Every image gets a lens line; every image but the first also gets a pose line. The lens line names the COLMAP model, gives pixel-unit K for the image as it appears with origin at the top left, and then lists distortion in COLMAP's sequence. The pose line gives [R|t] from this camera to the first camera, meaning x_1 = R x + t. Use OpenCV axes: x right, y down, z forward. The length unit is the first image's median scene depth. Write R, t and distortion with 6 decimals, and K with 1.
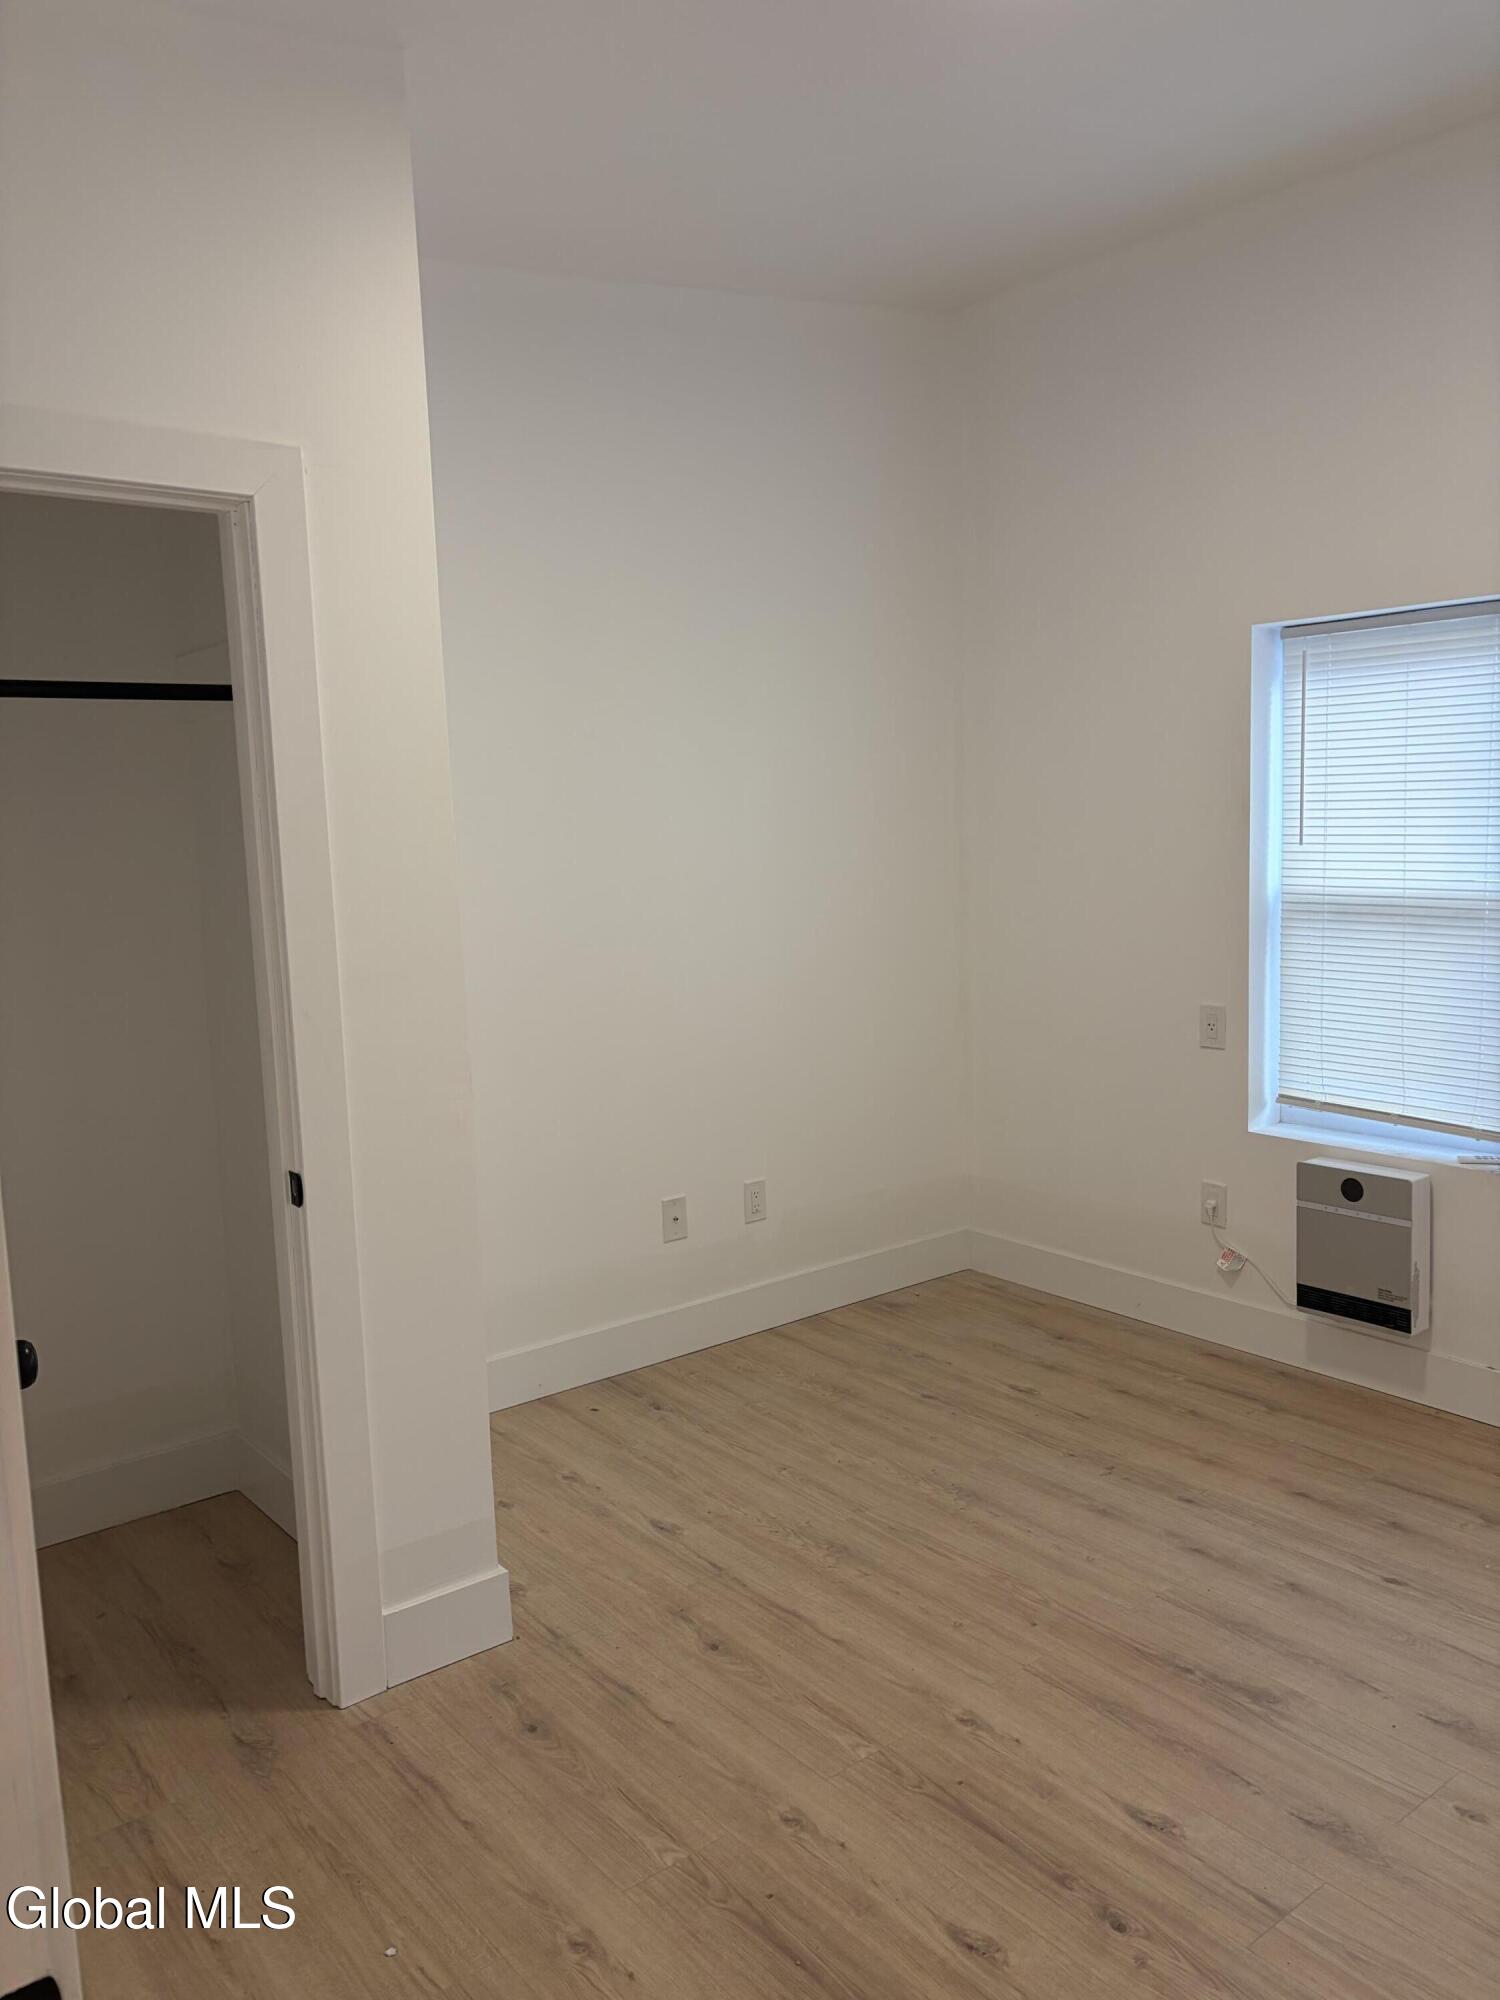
lens RADIAL K [[1511.1, 0, 731.4], [0, 1511.1, 999.4], [0, 0, 1]] dist [0.038709, -0.039407]
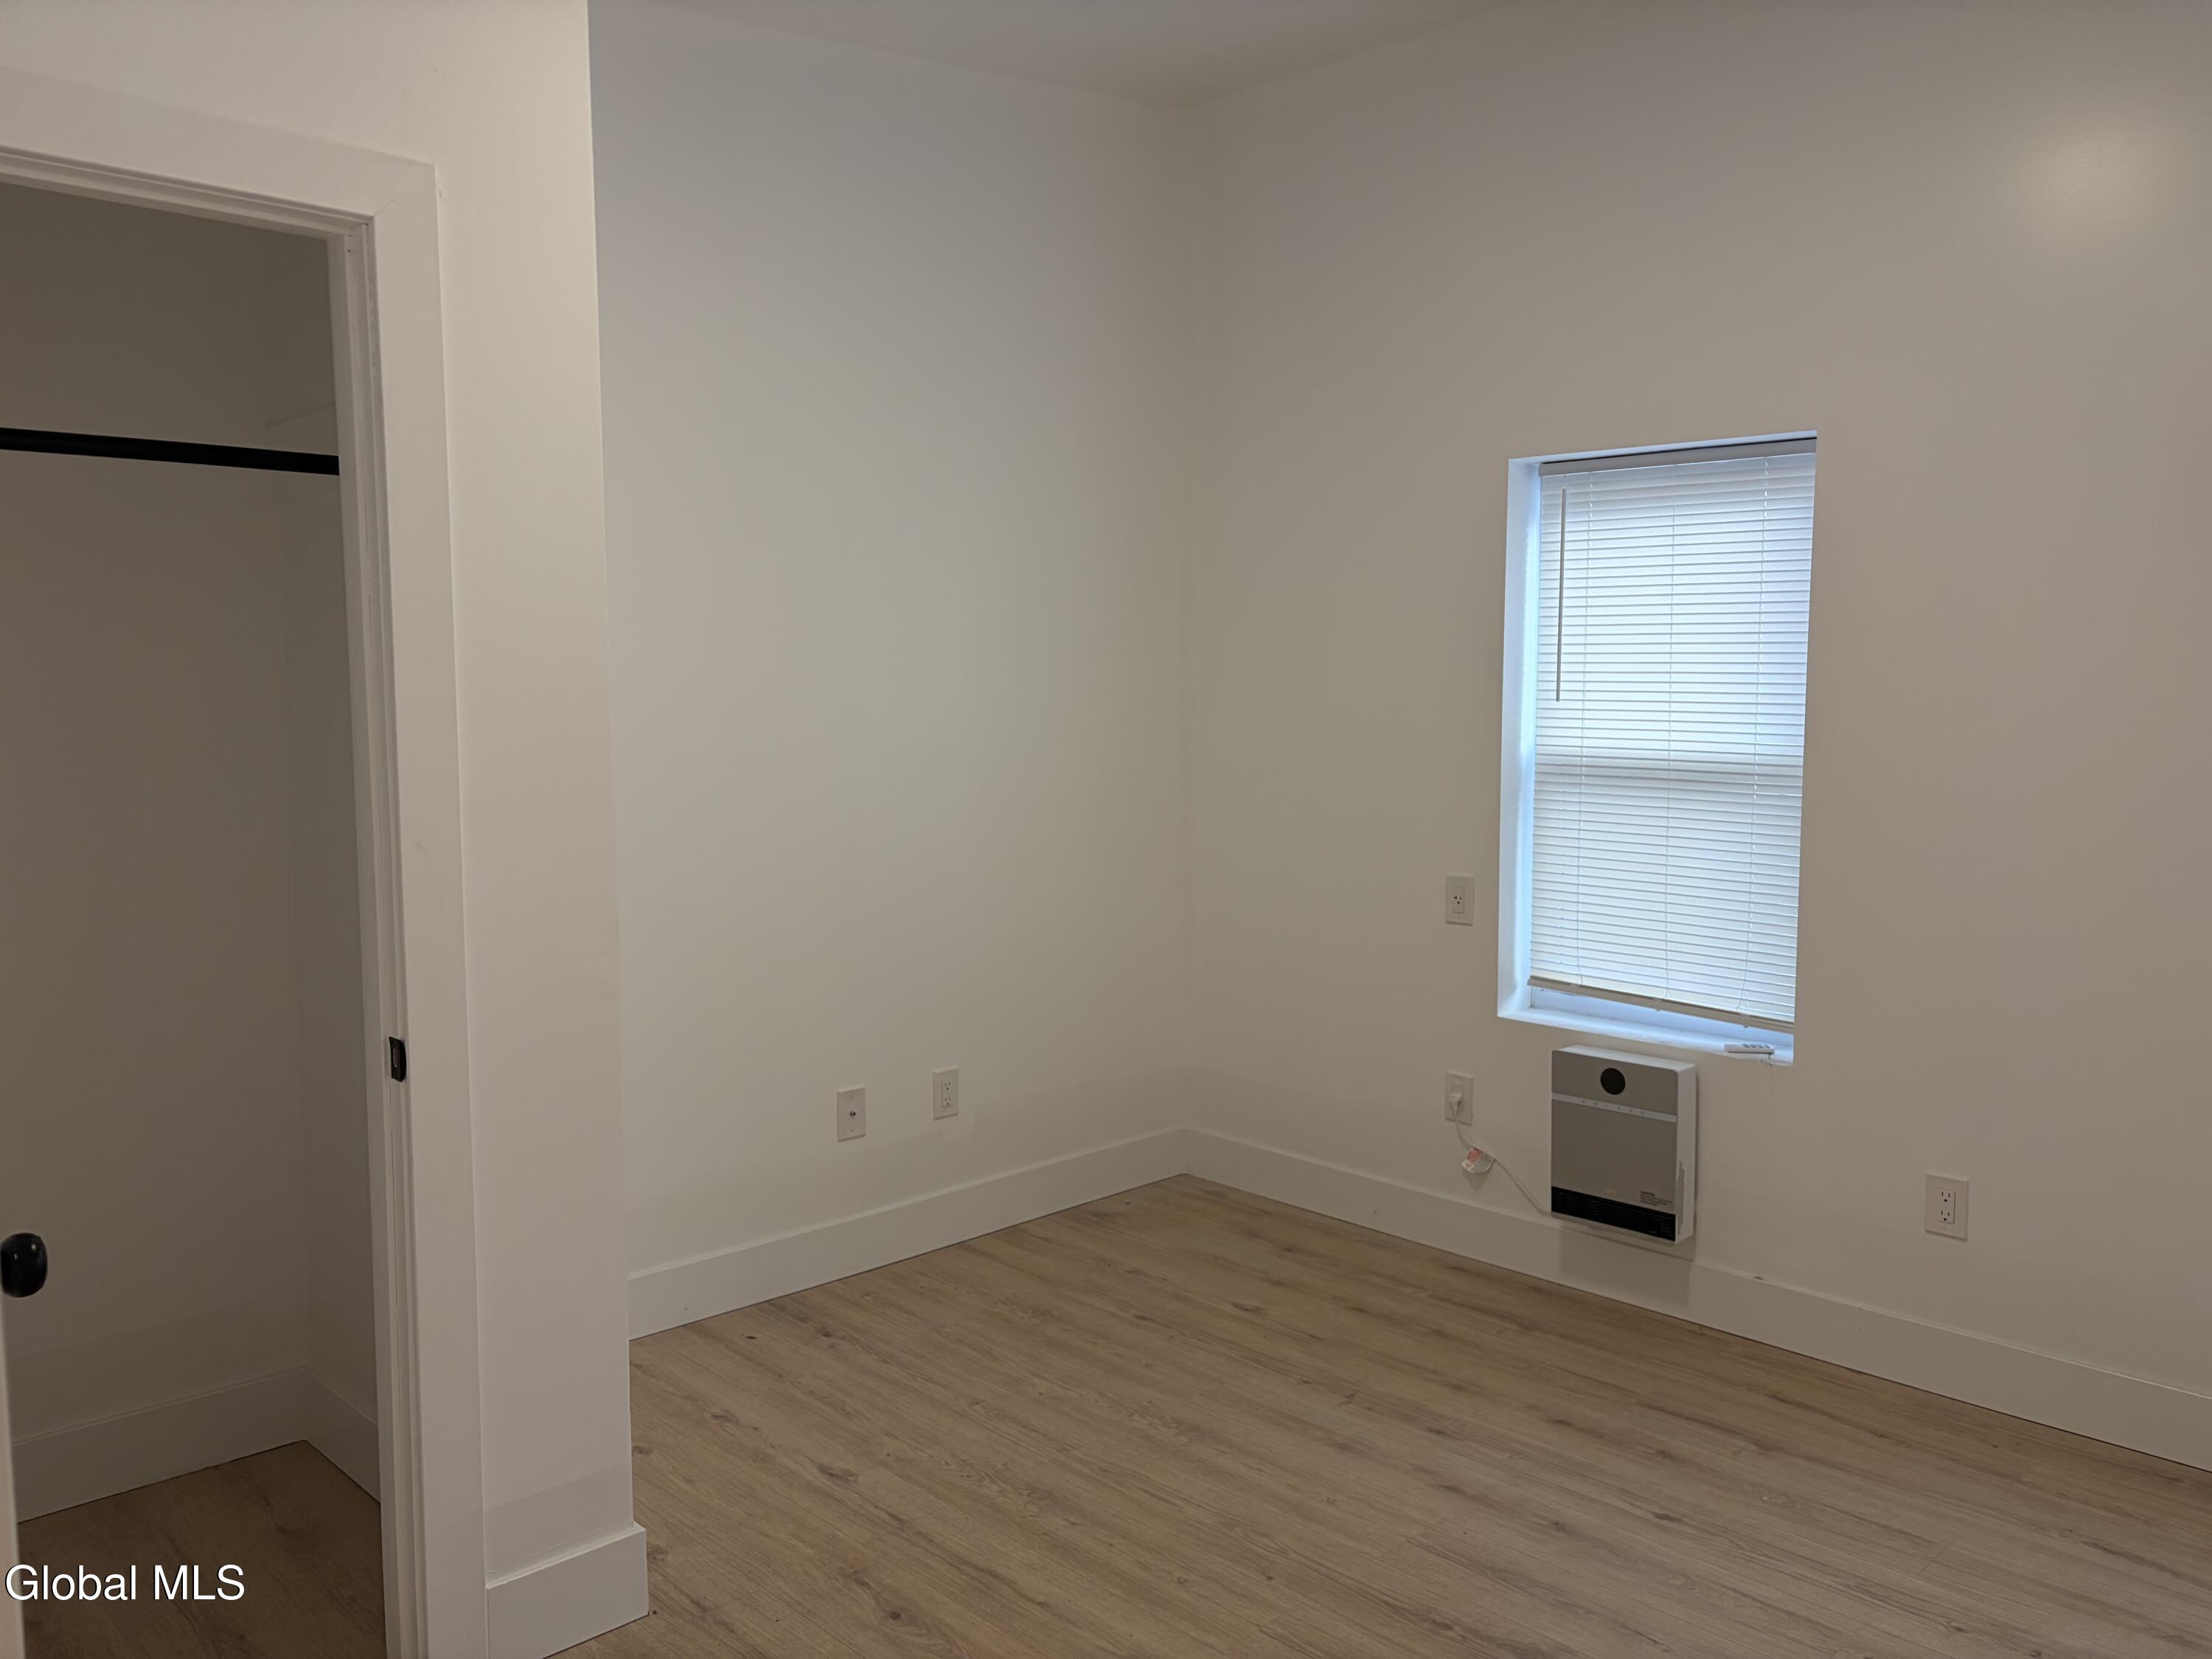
lens RADIAL K [[1671.3, 0, 1092.0], [0, 1671.3, 827.1], [0, 0, 1]] dist [0.038709, -0.039407]
pose [[0.993555, 0.024025, 0.110773, -0.015928], [-0.019821, 0.999047, -0.038897, 0.023560], [-0.111602, 0.036450, 0.993084, 0.046026]]
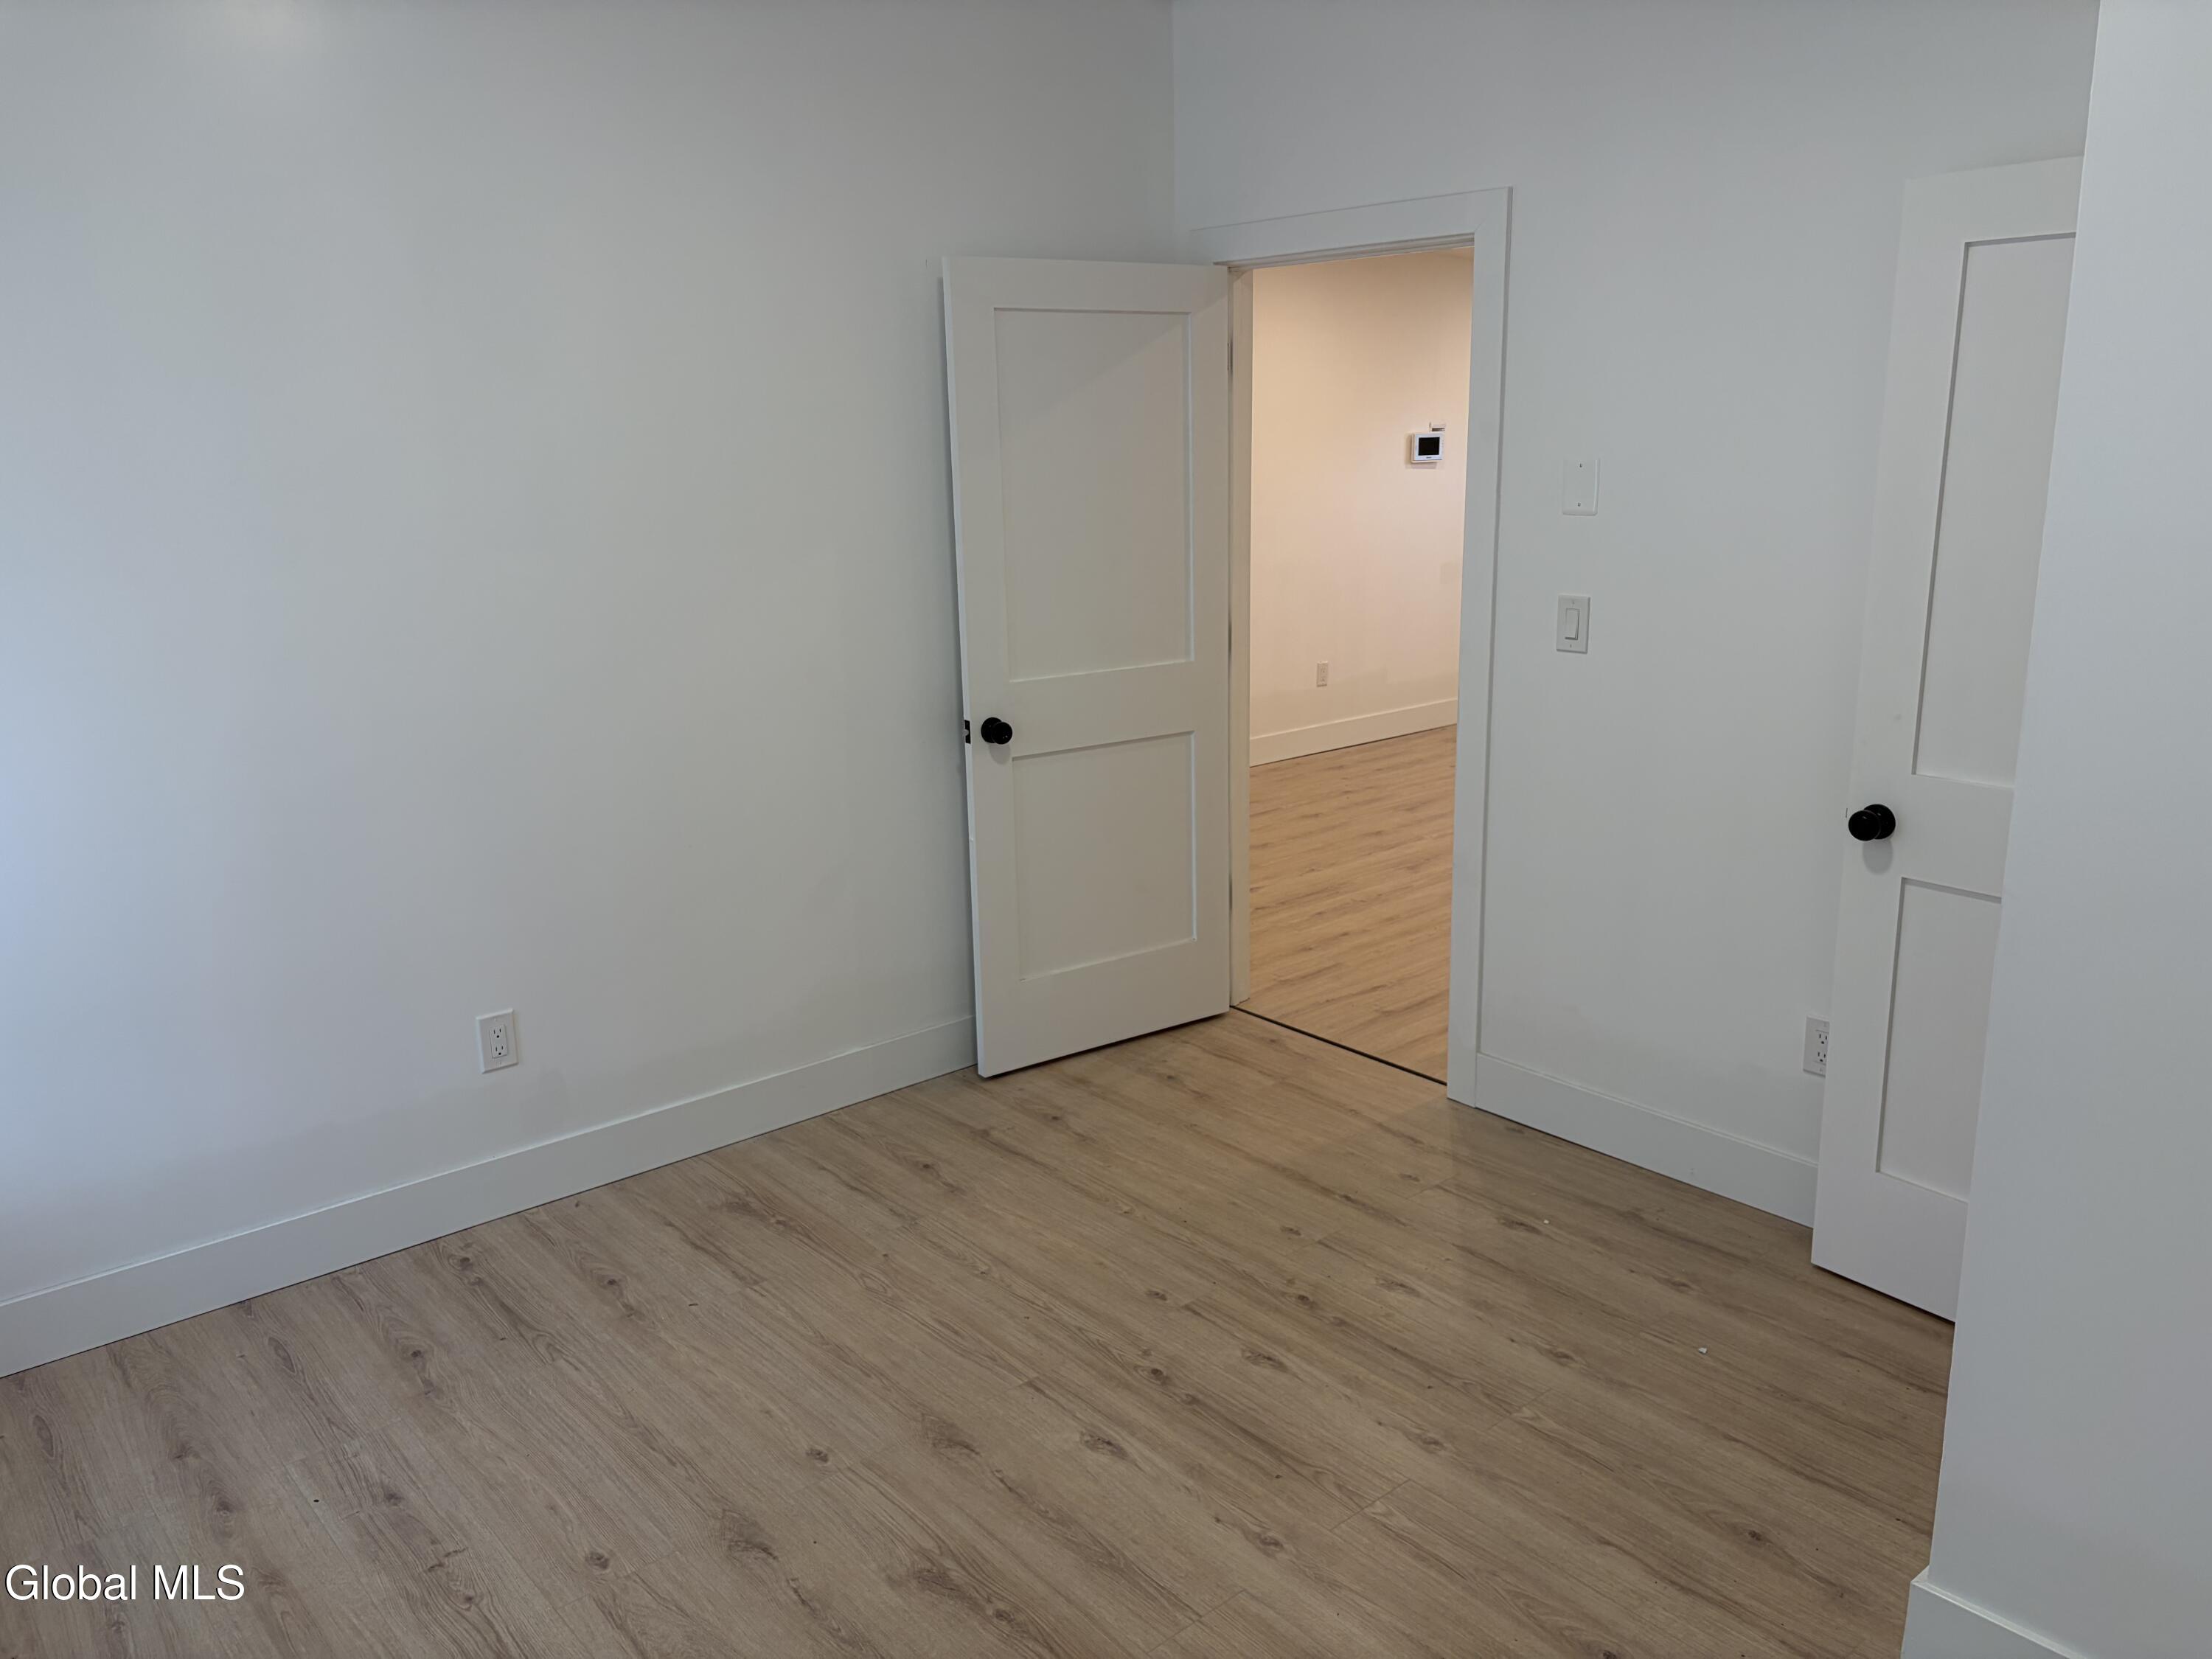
lens RADIAL K [[1671.3, 0, 1098.0], [0, 1671.3, 827.2], [0, 0, 1]] dist [0.038709, -0.039407]
pose [[-0.997453, 0.060277, -0.038126, 0.227562], [0.042928, 0.934269, 0.353975, -0.235987], [0.056956, 0.351437, -0.934477, 1.499822]]
